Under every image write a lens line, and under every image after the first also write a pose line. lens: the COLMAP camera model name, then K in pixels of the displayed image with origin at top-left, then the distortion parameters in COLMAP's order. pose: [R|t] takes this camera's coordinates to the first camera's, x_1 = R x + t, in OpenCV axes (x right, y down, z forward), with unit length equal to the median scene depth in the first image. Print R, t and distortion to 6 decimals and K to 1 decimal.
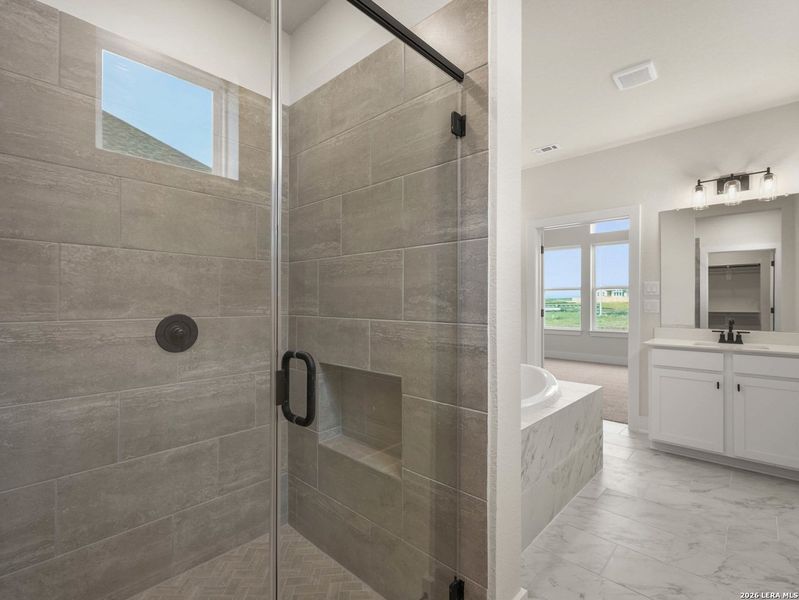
lens RADIAL K [[383.9, 0, 398.0], [0, 383.9, 305.2], [0, 0, 1]] dist [0.004860, 0.000455]
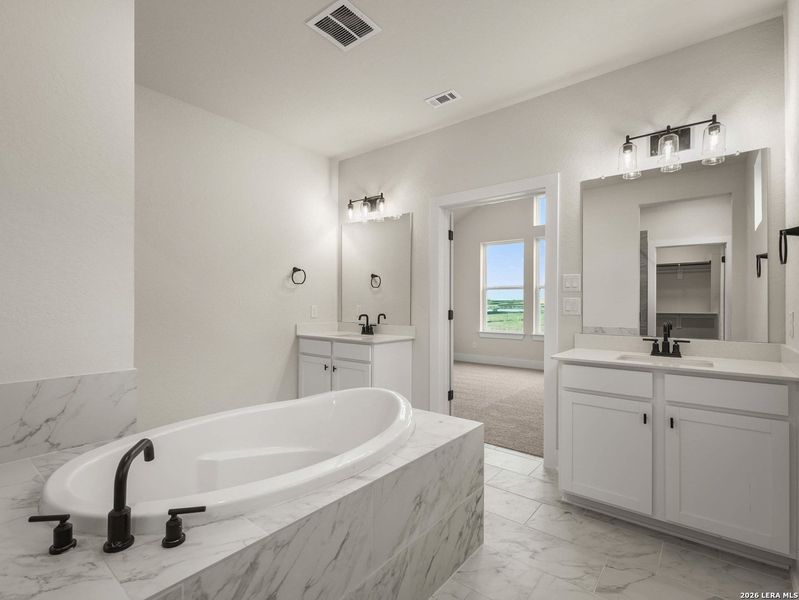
lens RADIAL K [[383.9, 0, 401.5], [0, 383.9, 307.5], [0, 0, 1]] dist [0.004860, 0.000455]
pose [[0.997467, 0.000992, 0.071126, 0.300714], [-0.001164, 0.999996, 0.002378, 0.004685], [-0.071124, -0.002455, 0.997464, 0.296463]]
